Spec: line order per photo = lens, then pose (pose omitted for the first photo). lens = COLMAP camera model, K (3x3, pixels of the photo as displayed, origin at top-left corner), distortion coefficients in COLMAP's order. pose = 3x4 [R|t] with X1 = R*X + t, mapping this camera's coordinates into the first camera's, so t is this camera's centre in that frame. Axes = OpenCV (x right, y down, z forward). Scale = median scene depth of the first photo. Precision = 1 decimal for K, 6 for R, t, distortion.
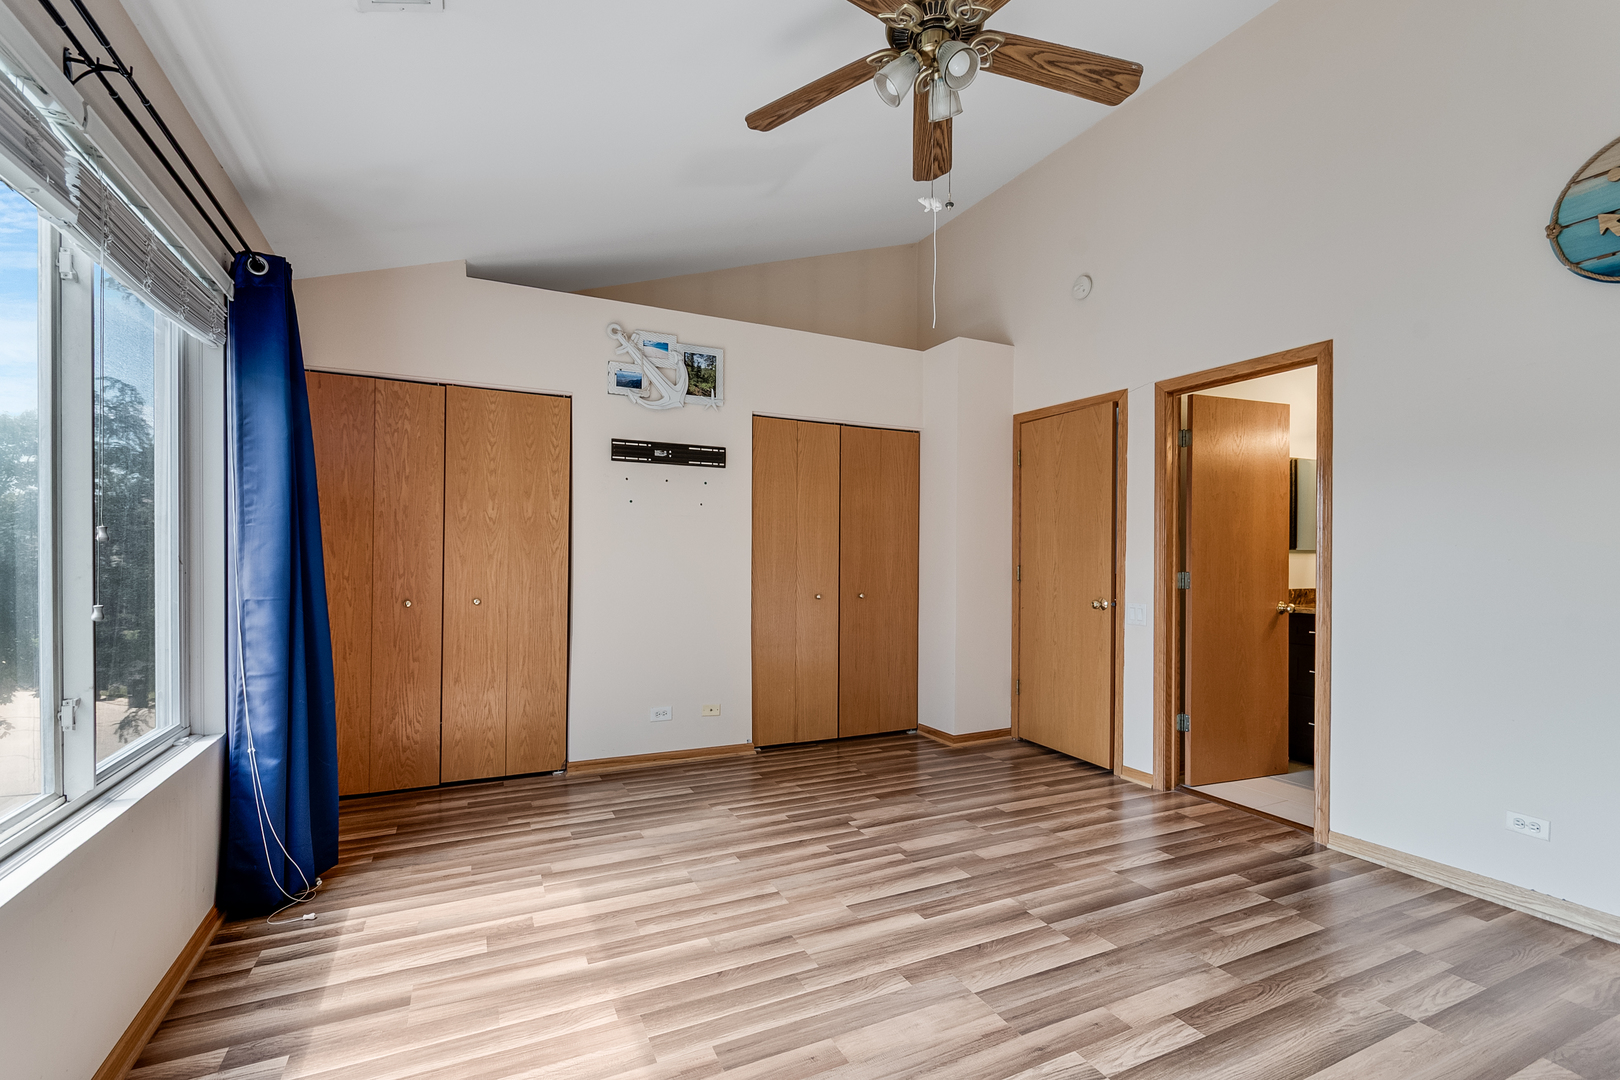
lens RADIAL K [[719.1, 0, 809.0], [0, 719.1, 563.0], [0, 0, 1]] dist [-0.002488, 0.000560]
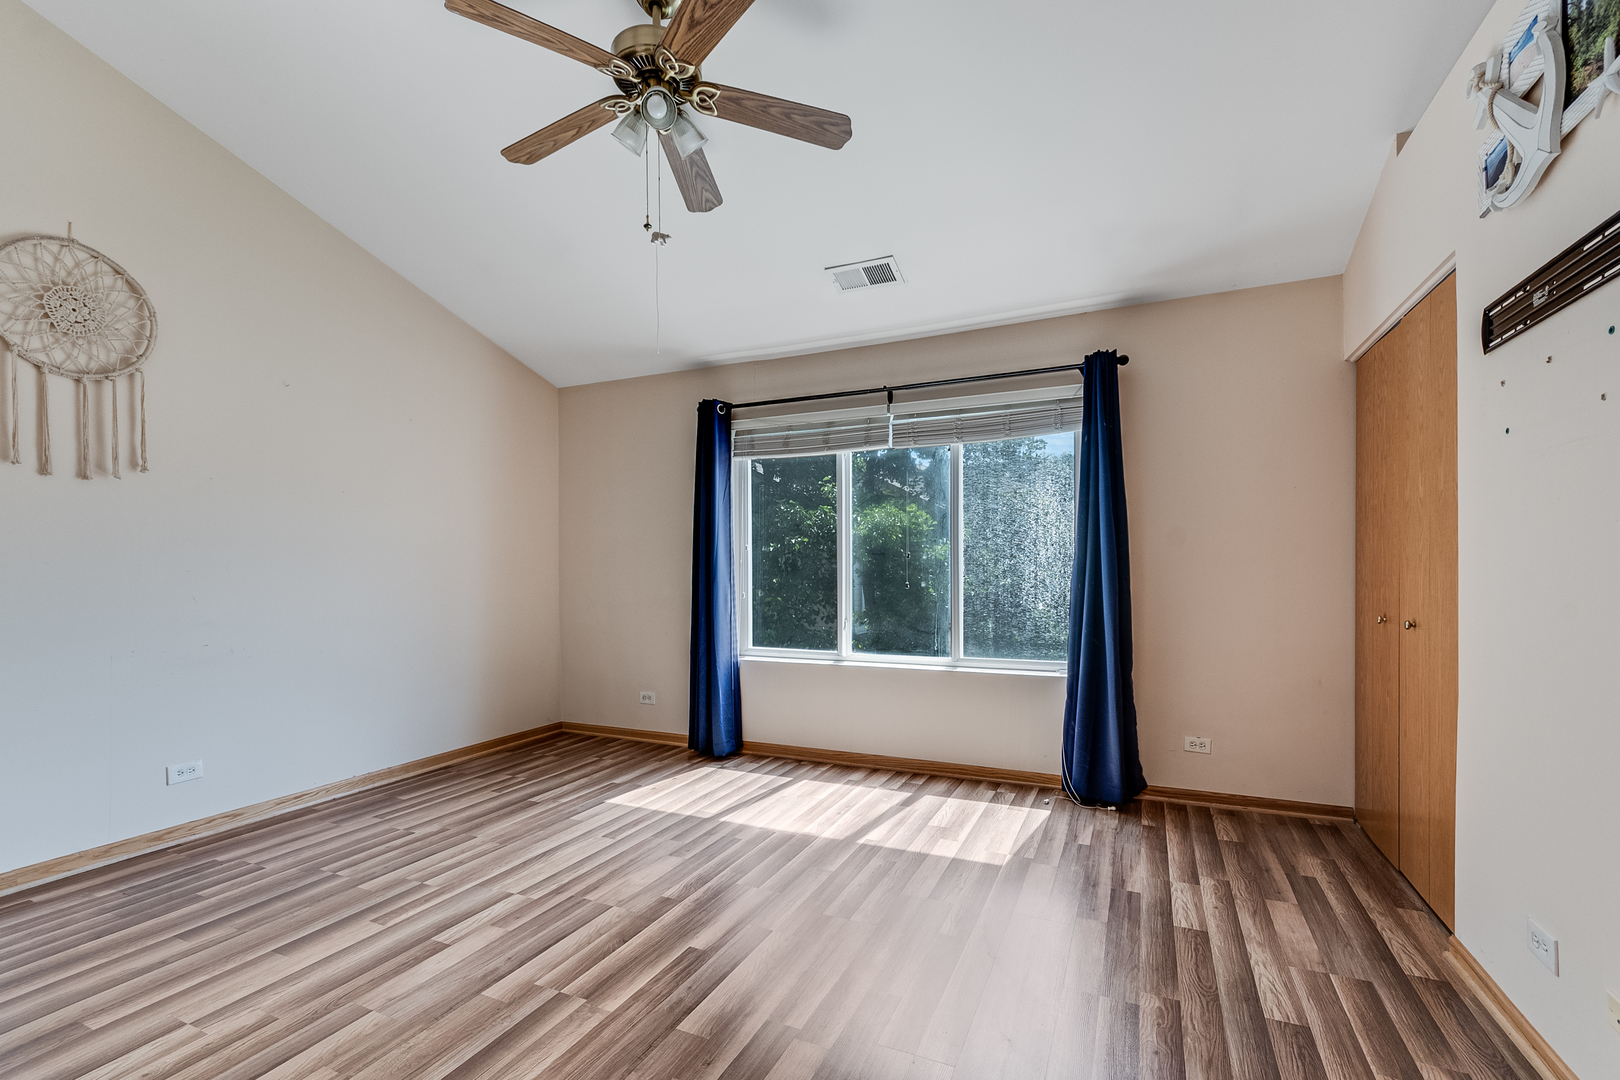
lens RADIAL K [[719.1, 0, 809.0], [0, 719.1, 563.0], [0, 0, 1]] dist [-0.002488, 0.000560]
pose [[-0.773391, -0.001794, -0.633927, 0.629769], [-0.000809, 0.999998, -0.001843, -0.004513], [0.633929, -0.000912, -0.773391, 1.804448]]
